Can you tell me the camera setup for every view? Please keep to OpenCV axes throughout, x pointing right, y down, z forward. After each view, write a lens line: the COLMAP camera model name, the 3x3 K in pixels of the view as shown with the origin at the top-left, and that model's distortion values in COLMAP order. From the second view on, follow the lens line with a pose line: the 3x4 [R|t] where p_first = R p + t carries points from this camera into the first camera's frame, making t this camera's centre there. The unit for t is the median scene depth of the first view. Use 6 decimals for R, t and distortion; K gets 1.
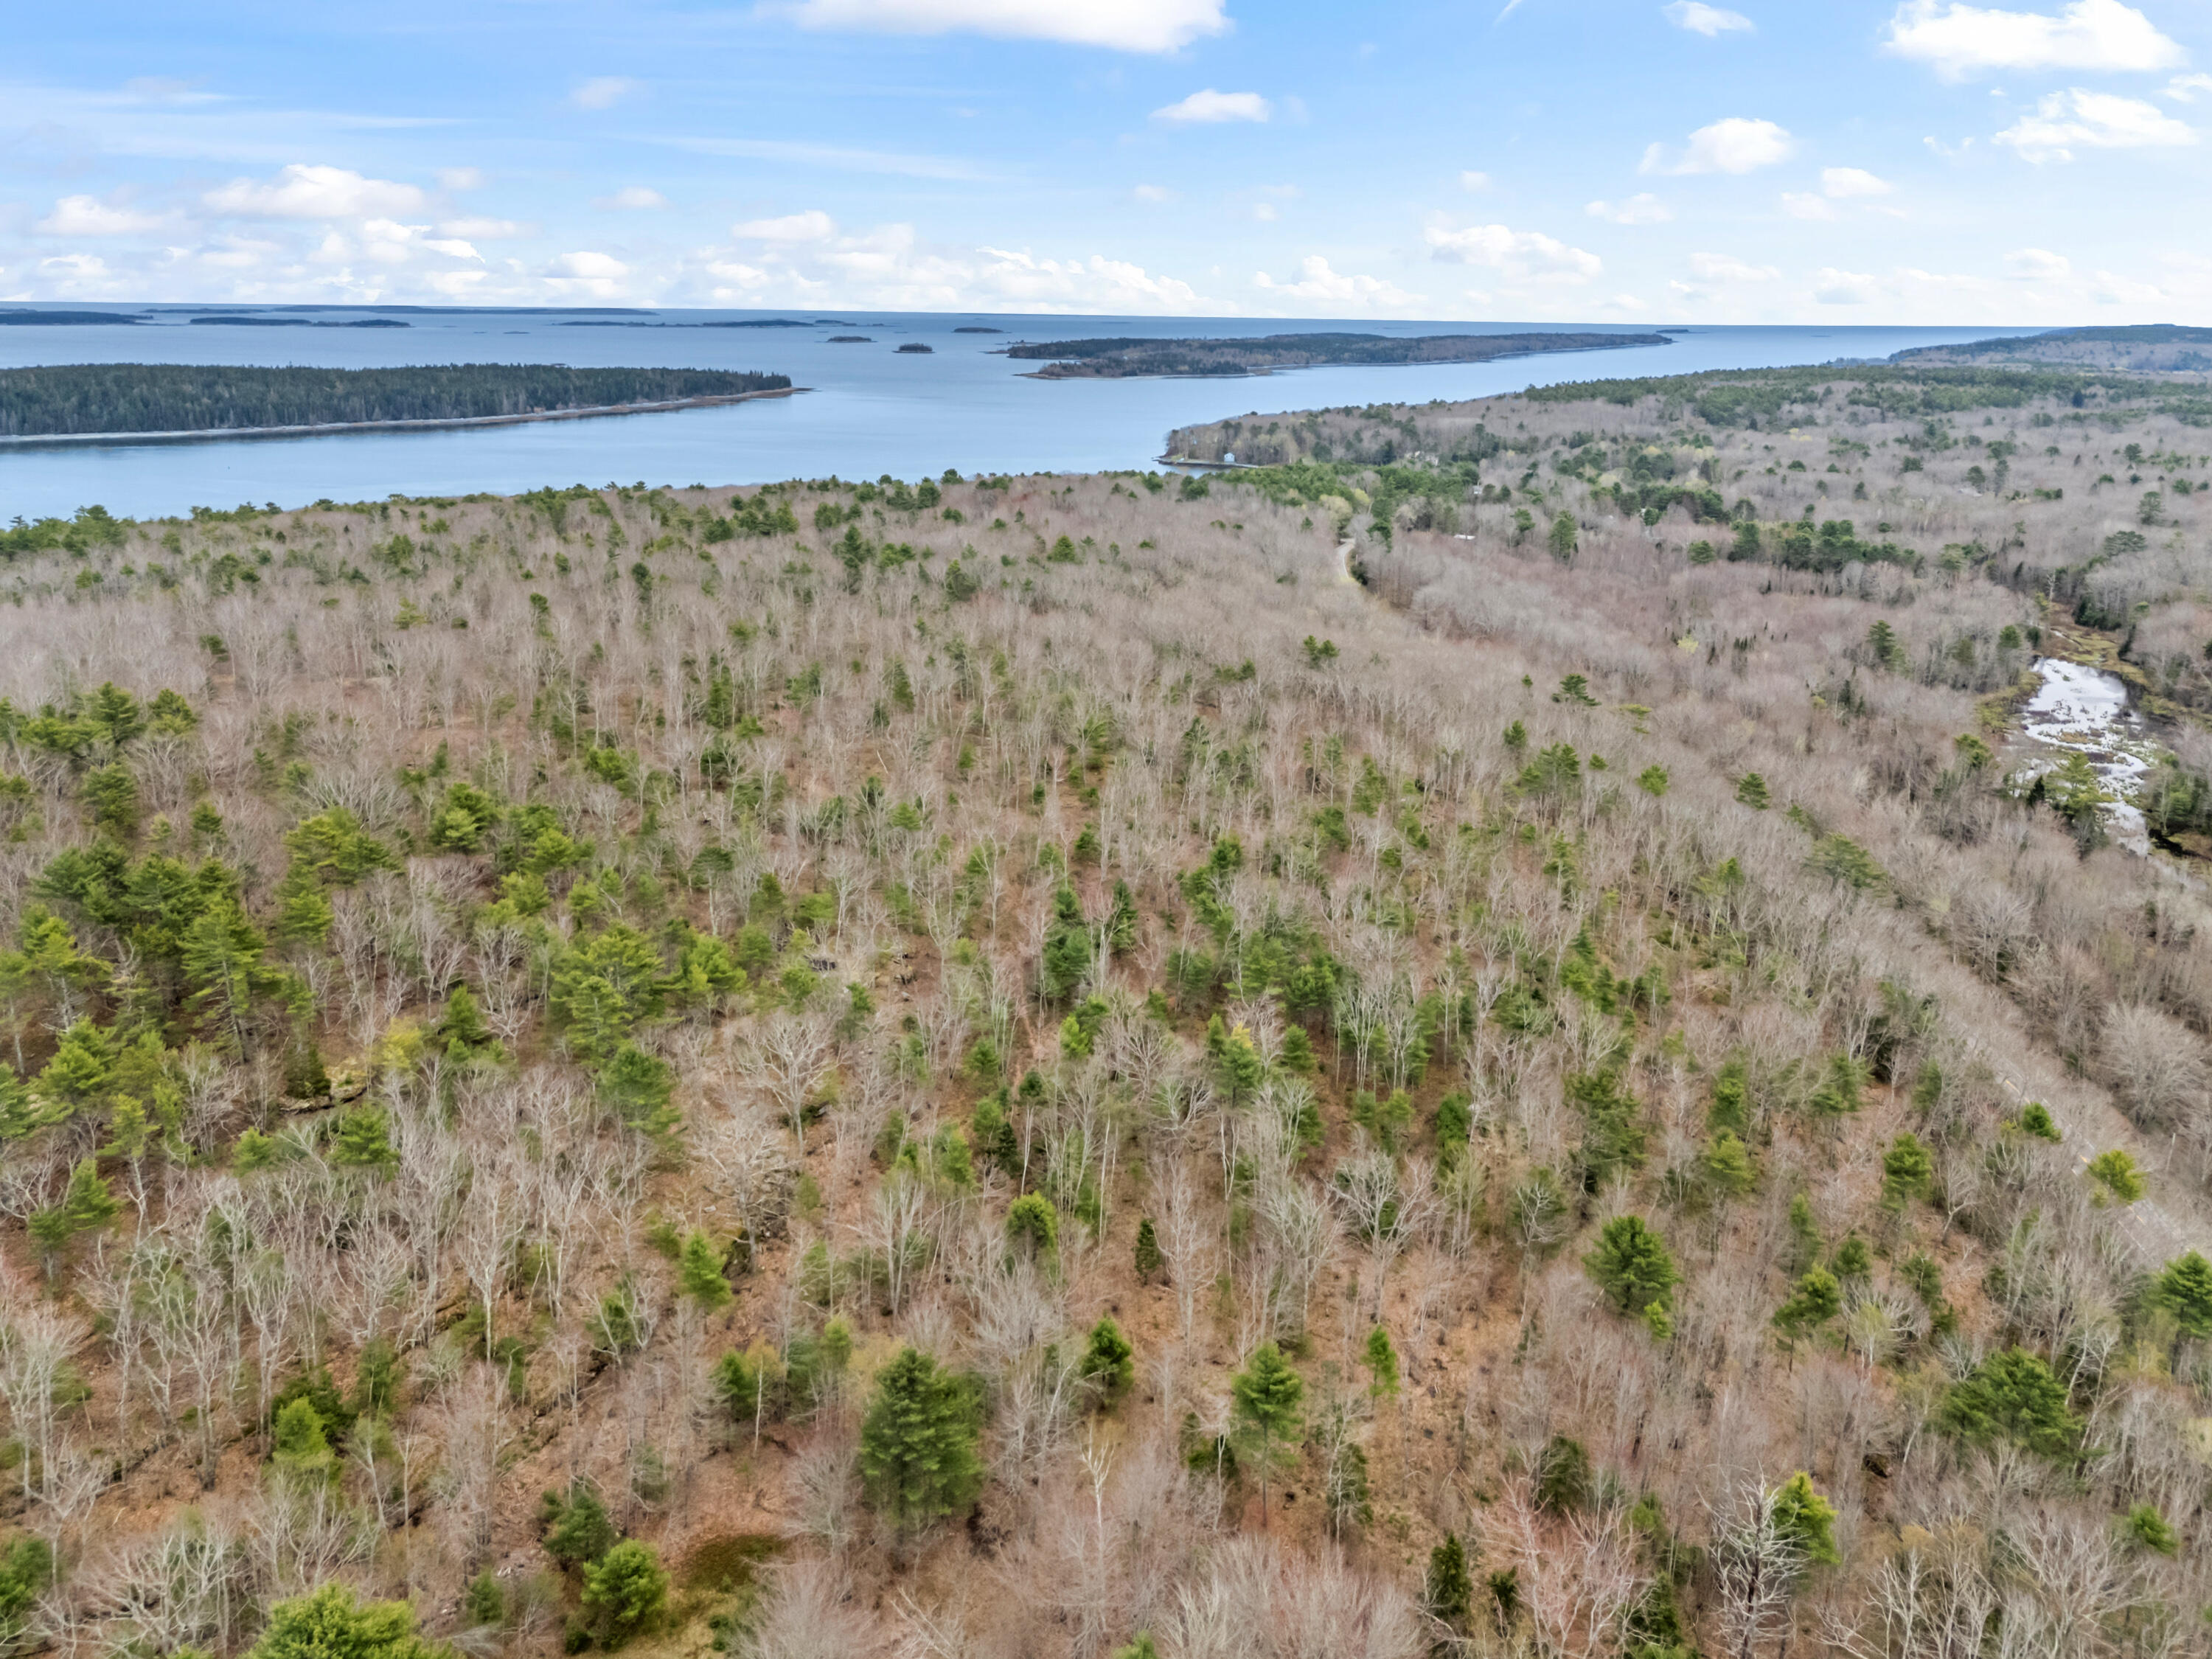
lens RADIAL K [[1635.0, 0, 1116.6], [0, 1635.0, 831.1], [0, 0, 1]] dist [0.054310, -0.043568]
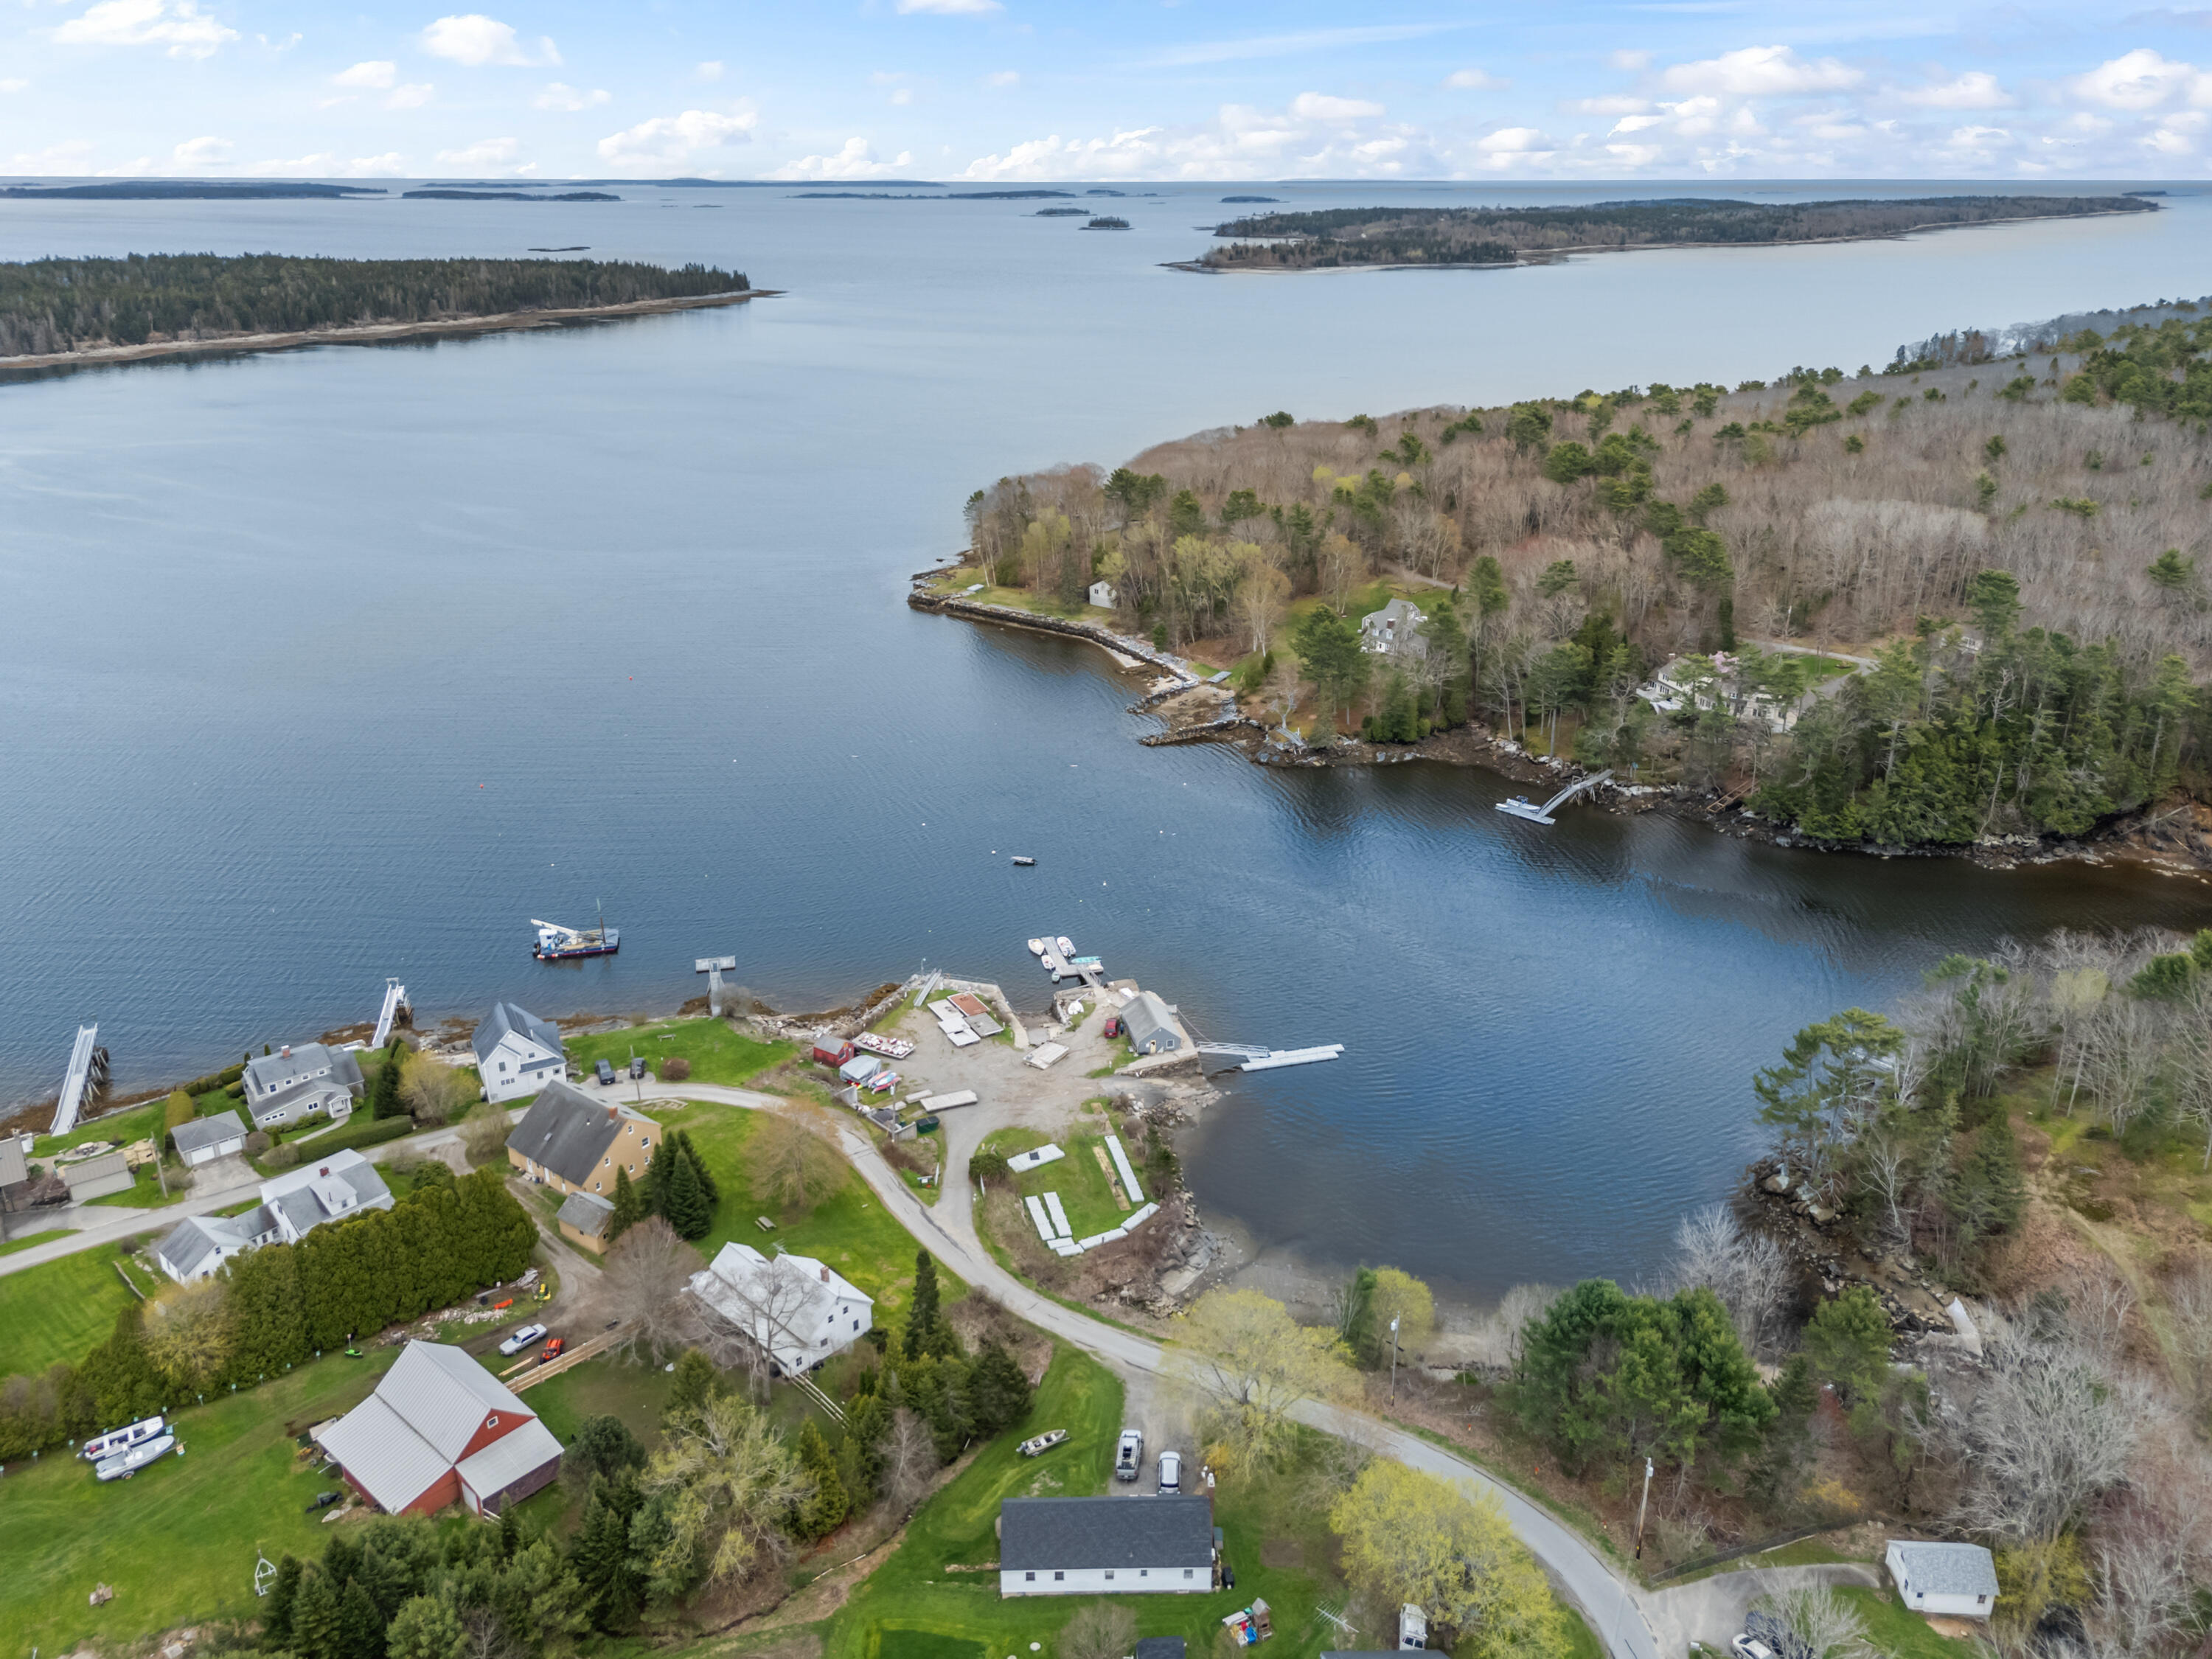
lens RADIAL K [[1635.0, 0, 1116.6], [0, 1635.0, 831.1], [0, 0, 1]] dist [0.054310, -0.043568]
pose [[0.981071, 0.065288, -0.182309, 0.048288], [-0.052453, 0.995851, 0.074362, -0.075504], [0.186408, -0.063392, 0.980425, 0.251912]]
